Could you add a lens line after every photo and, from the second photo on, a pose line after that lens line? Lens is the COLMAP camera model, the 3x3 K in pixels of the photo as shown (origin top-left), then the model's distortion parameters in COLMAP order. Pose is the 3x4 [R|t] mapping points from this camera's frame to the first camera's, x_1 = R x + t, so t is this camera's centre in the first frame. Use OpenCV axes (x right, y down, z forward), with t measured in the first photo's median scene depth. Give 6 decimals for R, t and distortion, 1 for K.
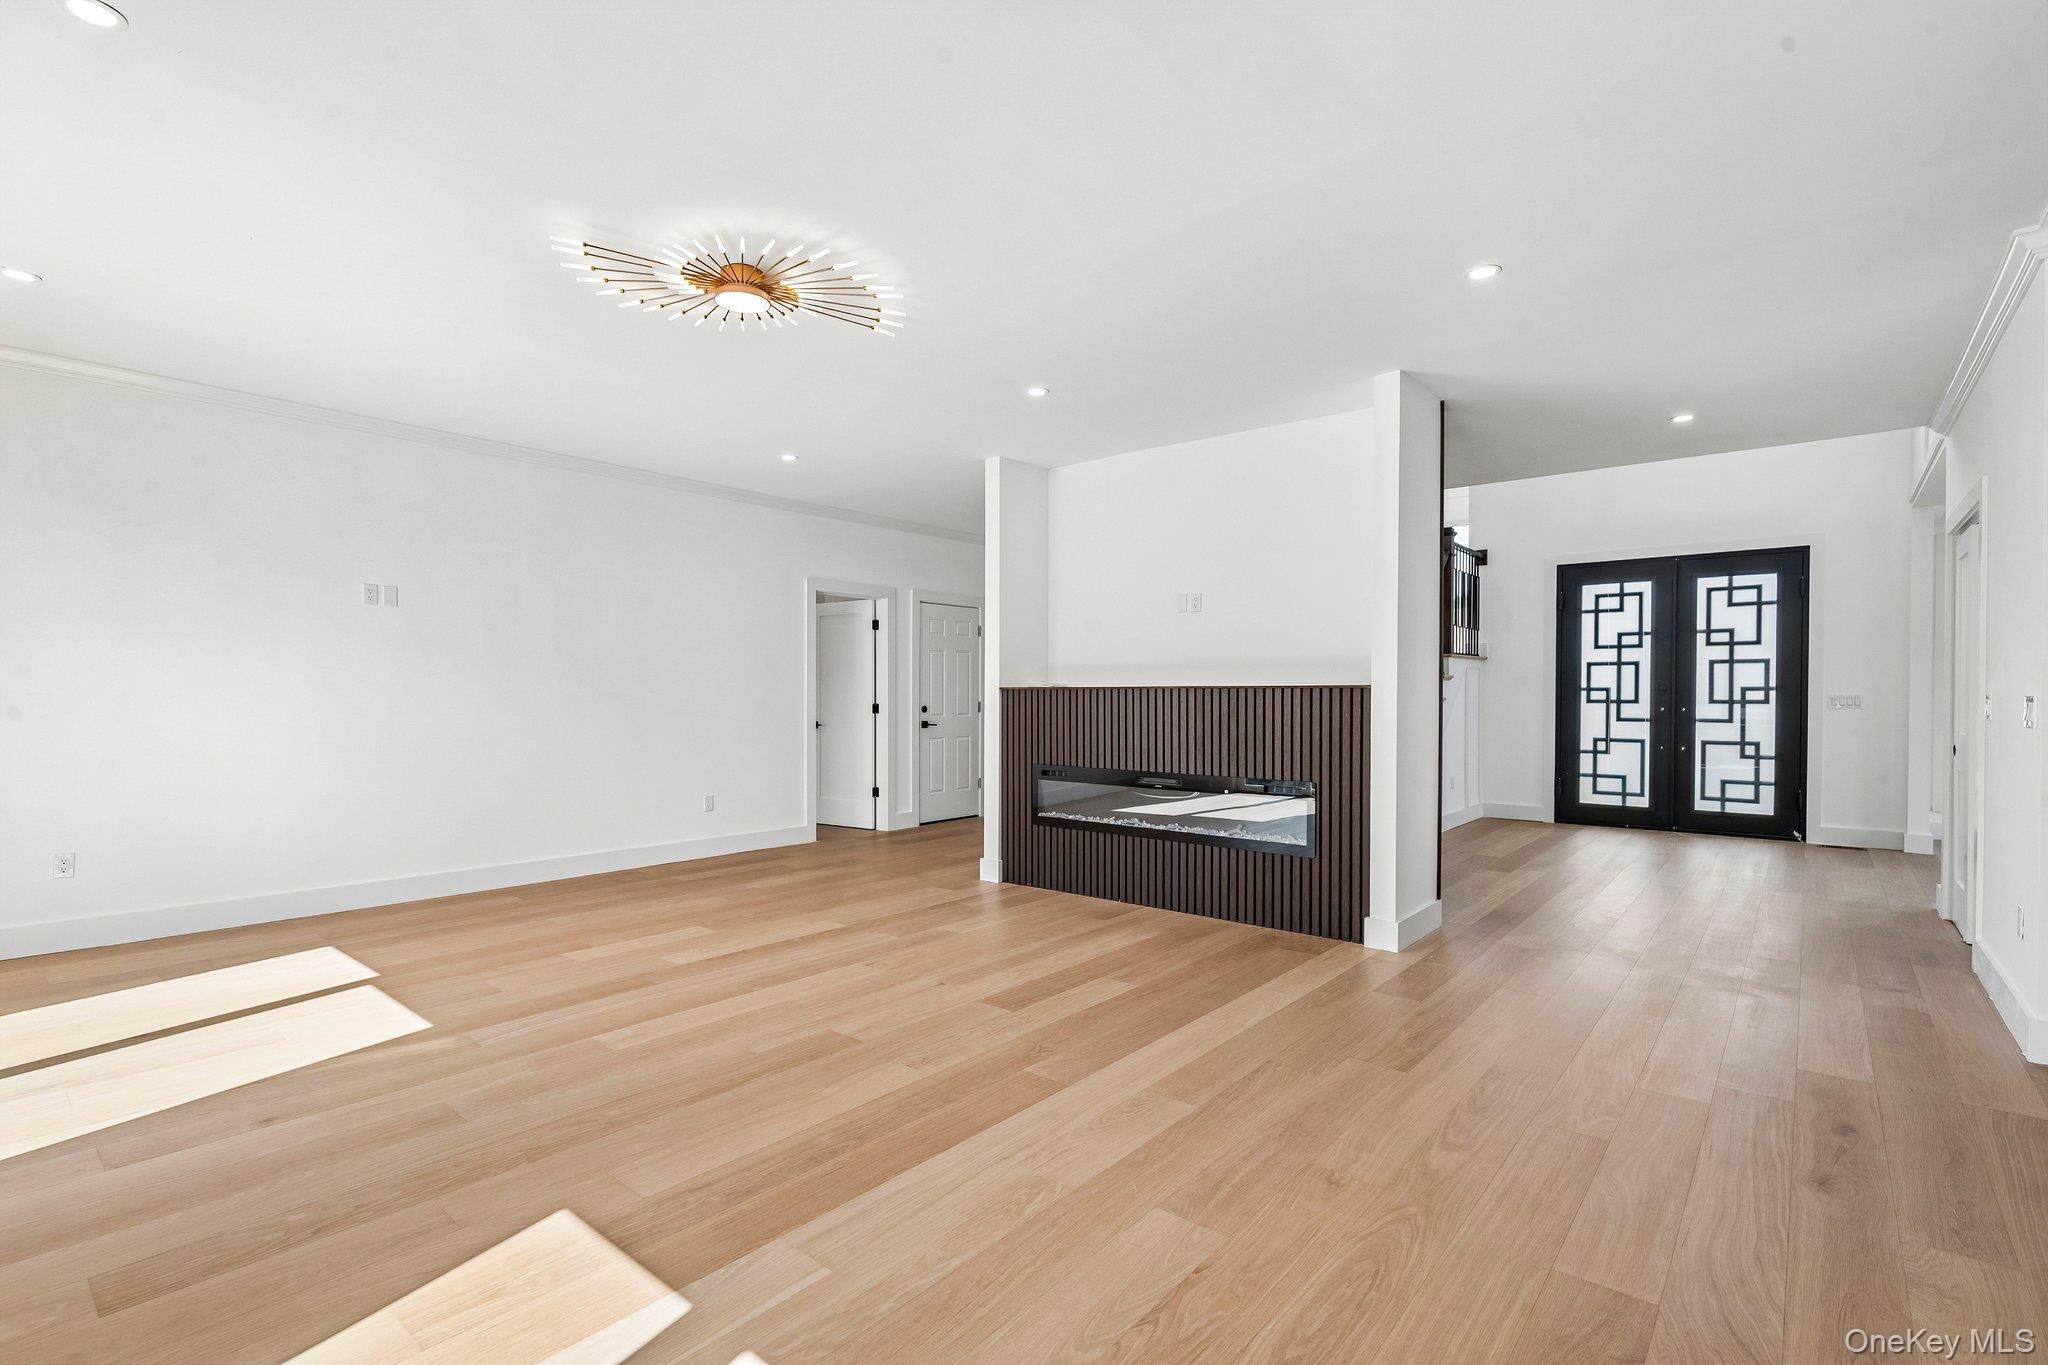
lens RADIAL K [[937.6, 0, 1019.5], [0, 937.6, 710.0], [0, 0, 1]] dist [0.002896, -0.004016]
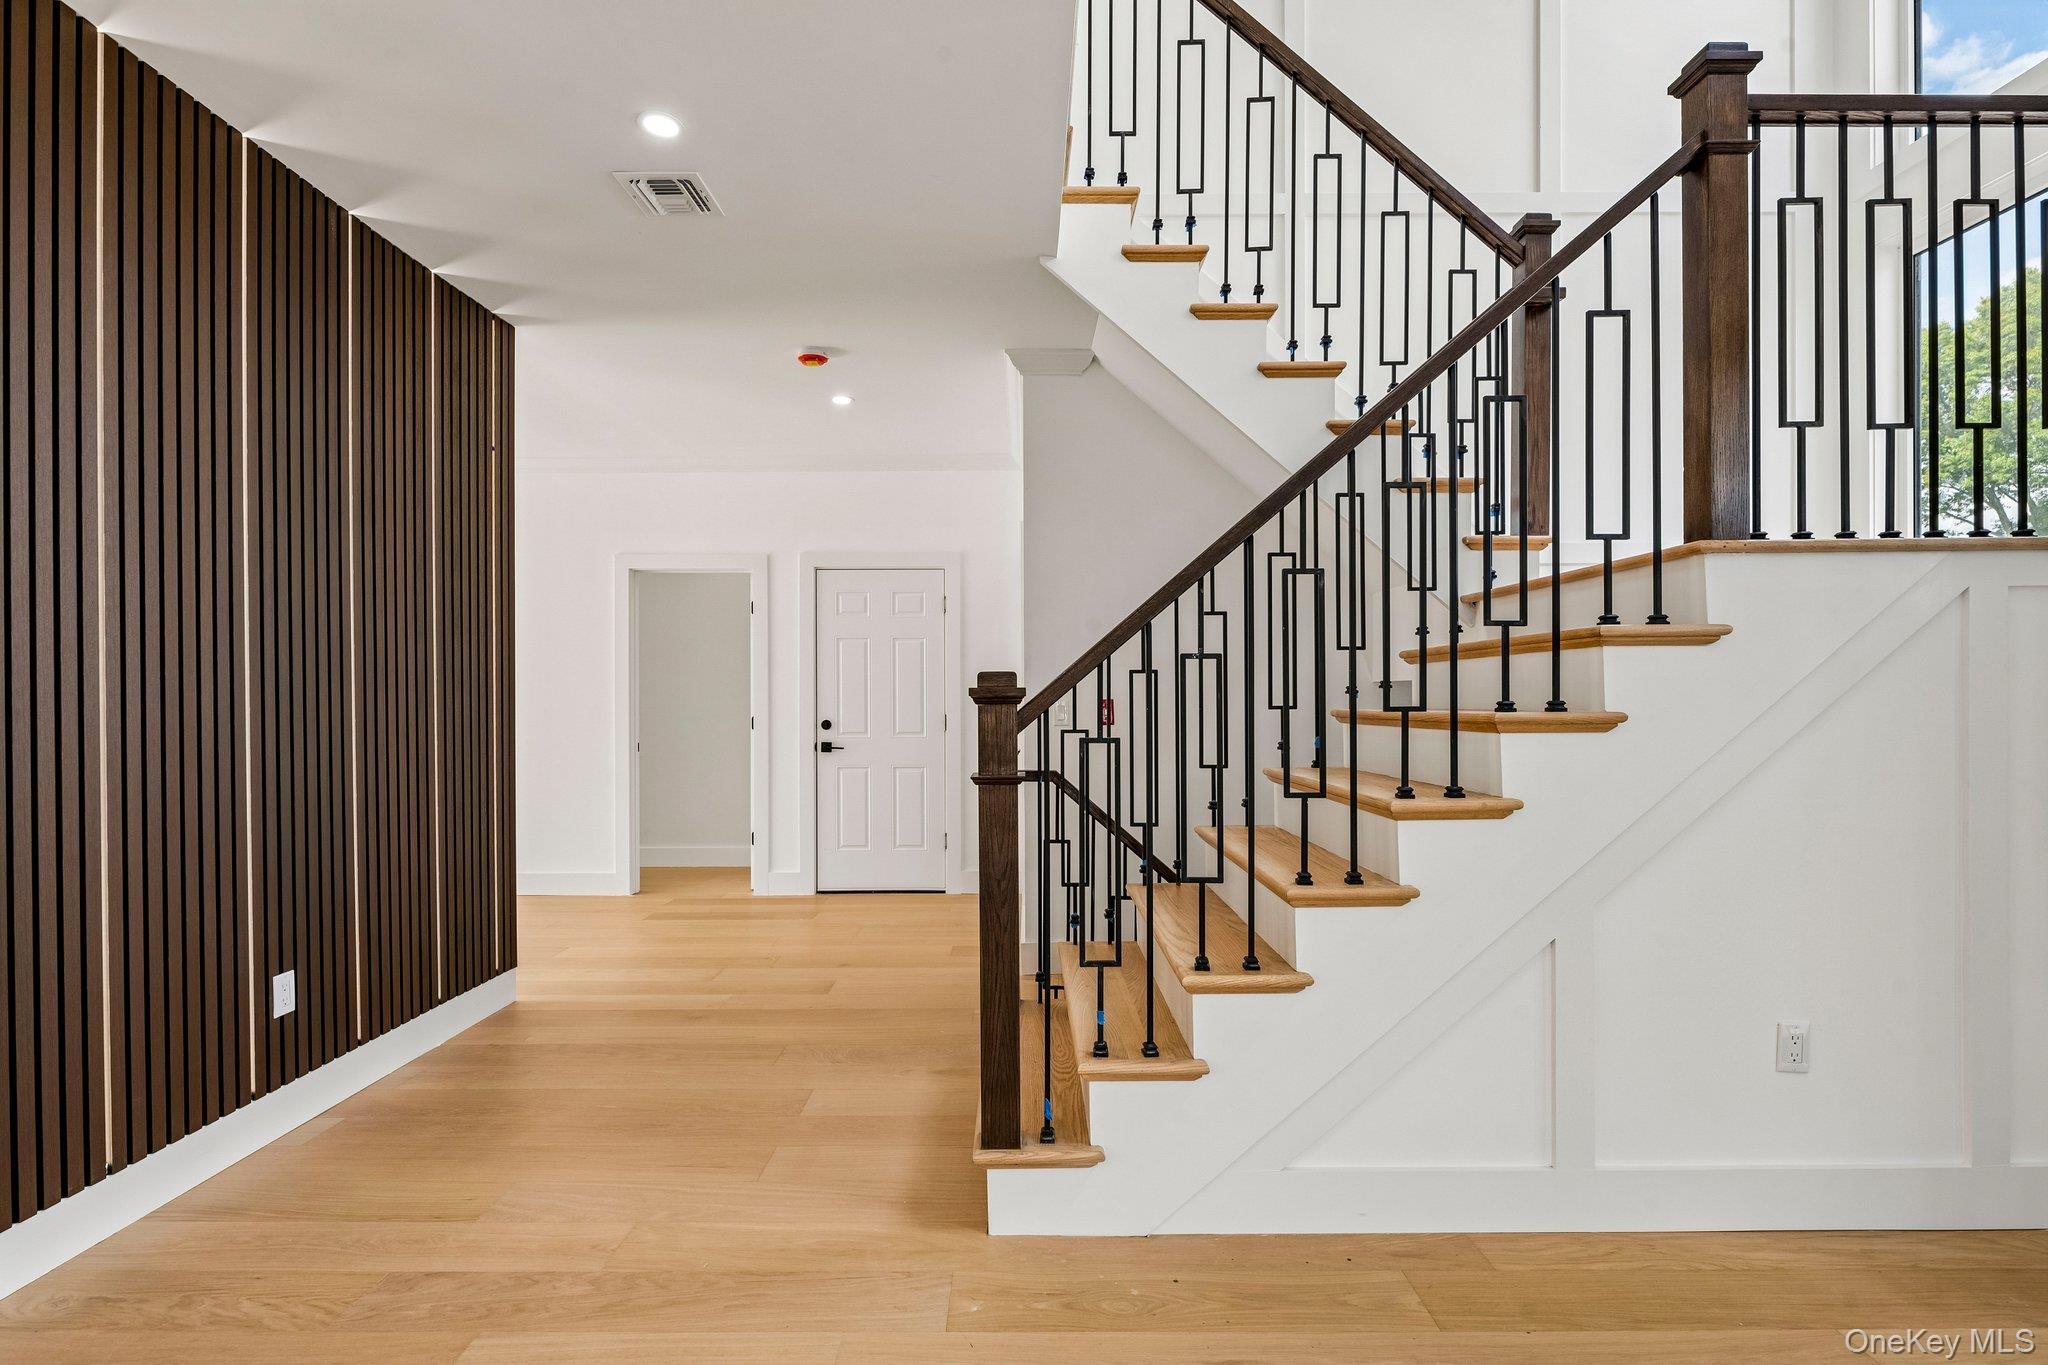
lens RADIAL K [[937.6, 0, 1019.5], [0, 937.6, 710.0], [0, 0, 1]] dist [0.002896, -0.004016]
pose [[0.638416, 0.003407, -0.769684, 0.555606], [-0.008881, 0.999956, -0.002939, -0.011619], [0.769641, 0.008712, 0.638418, 0.721015]]
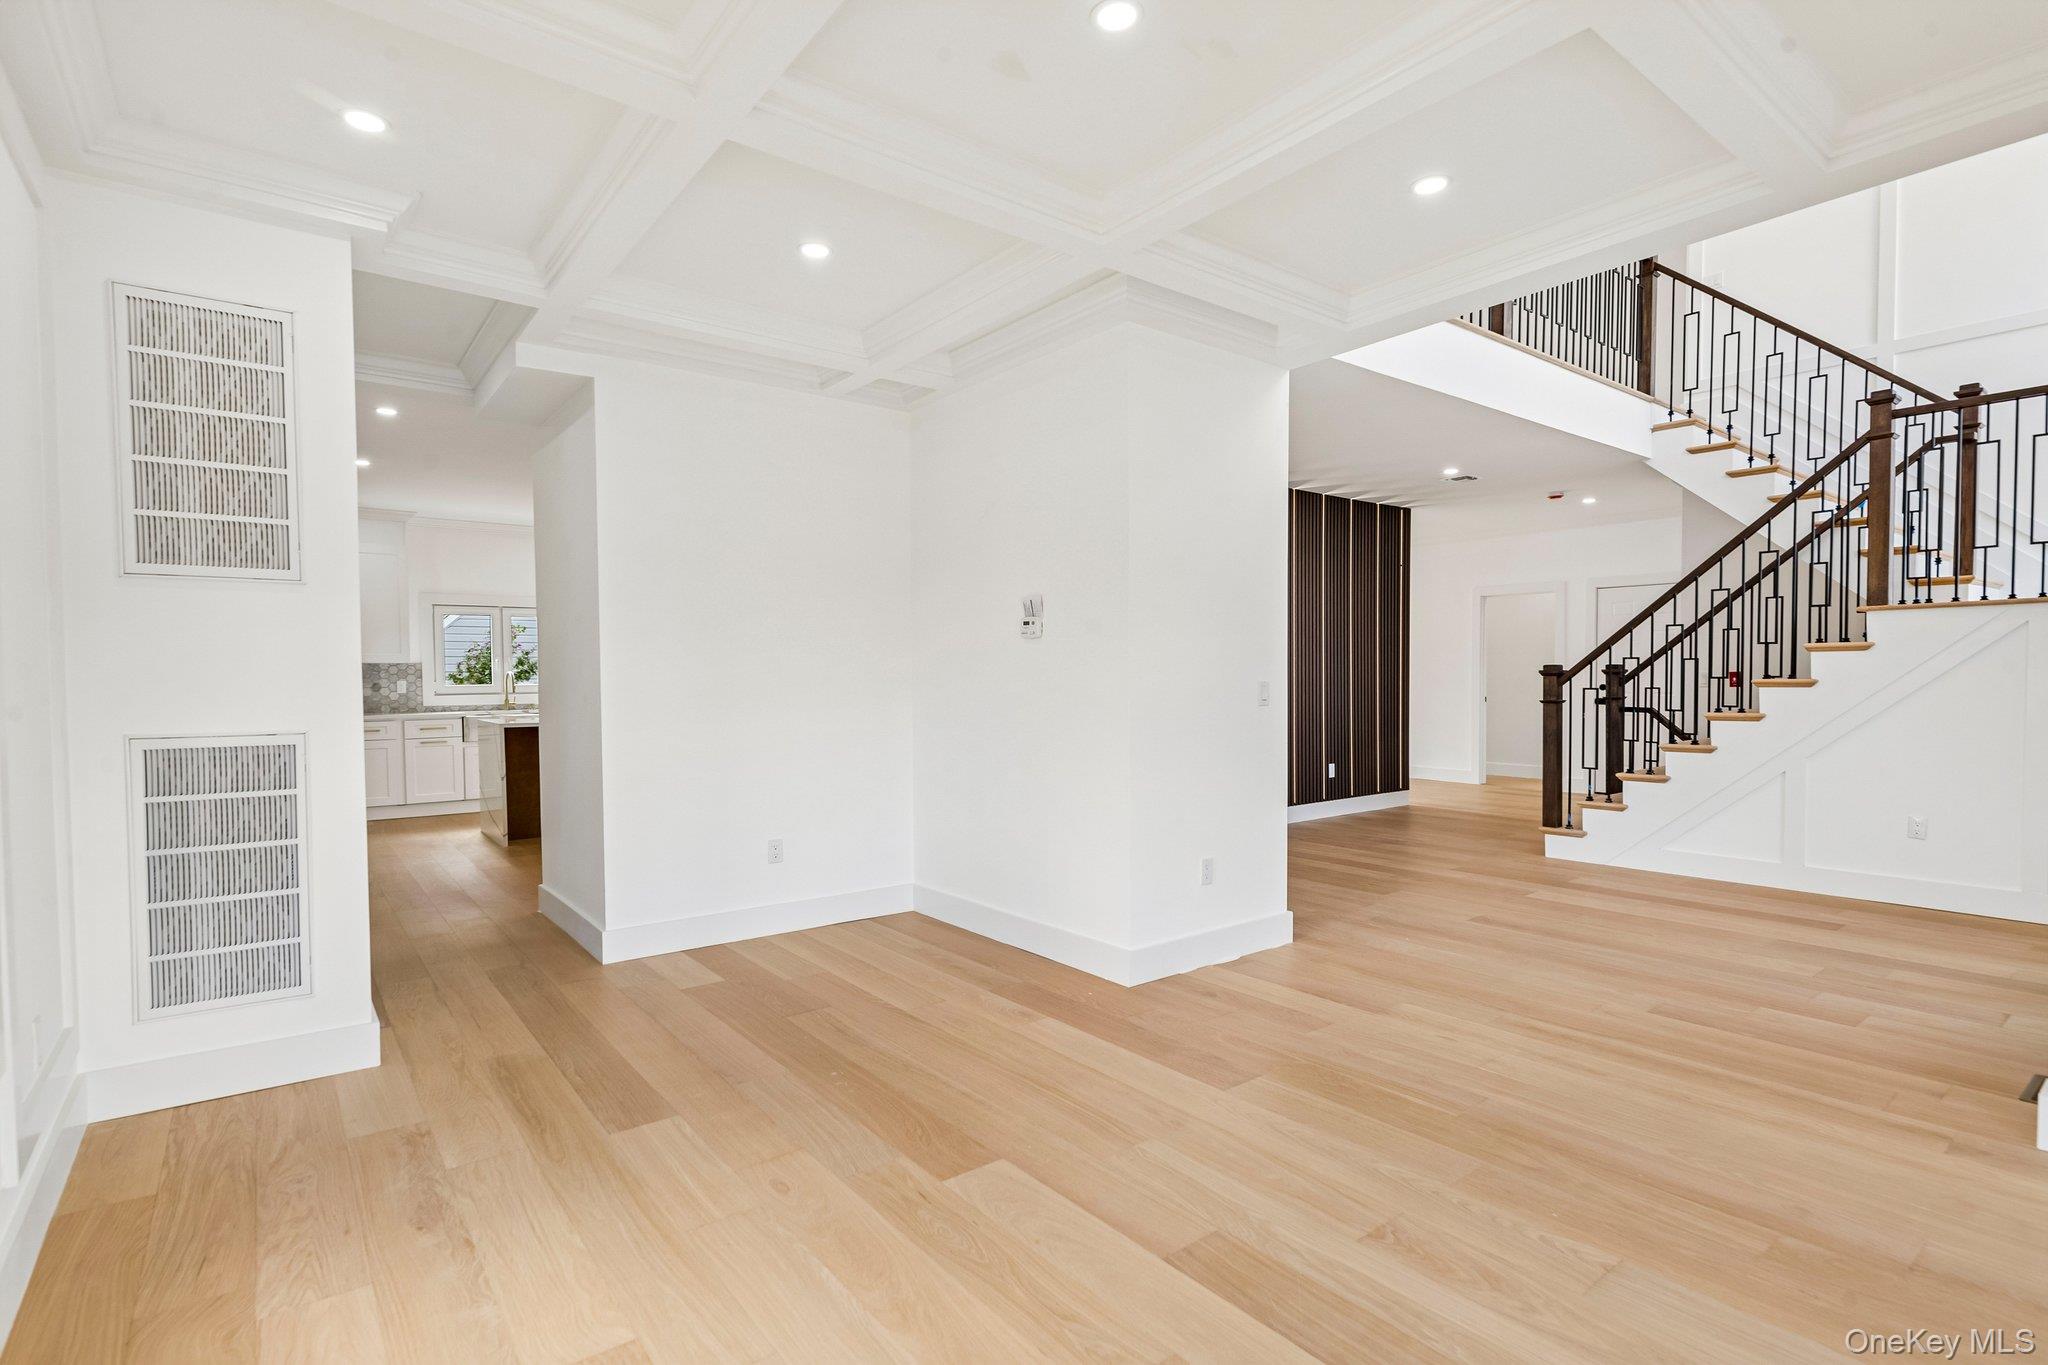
lens RADIAL K [[979.6, 0, 1022.4], [0, 979.6, 703.6], [0, 0, 1]] dist [0.002494, -0.000156]
pose [[-0.215903, 0.030430, -0.975941, 1.230486], [-0.008438, 0.999419, 0.033028, -0.014230], [0.976378, 0.015366, -0.215520, 0.634790]]
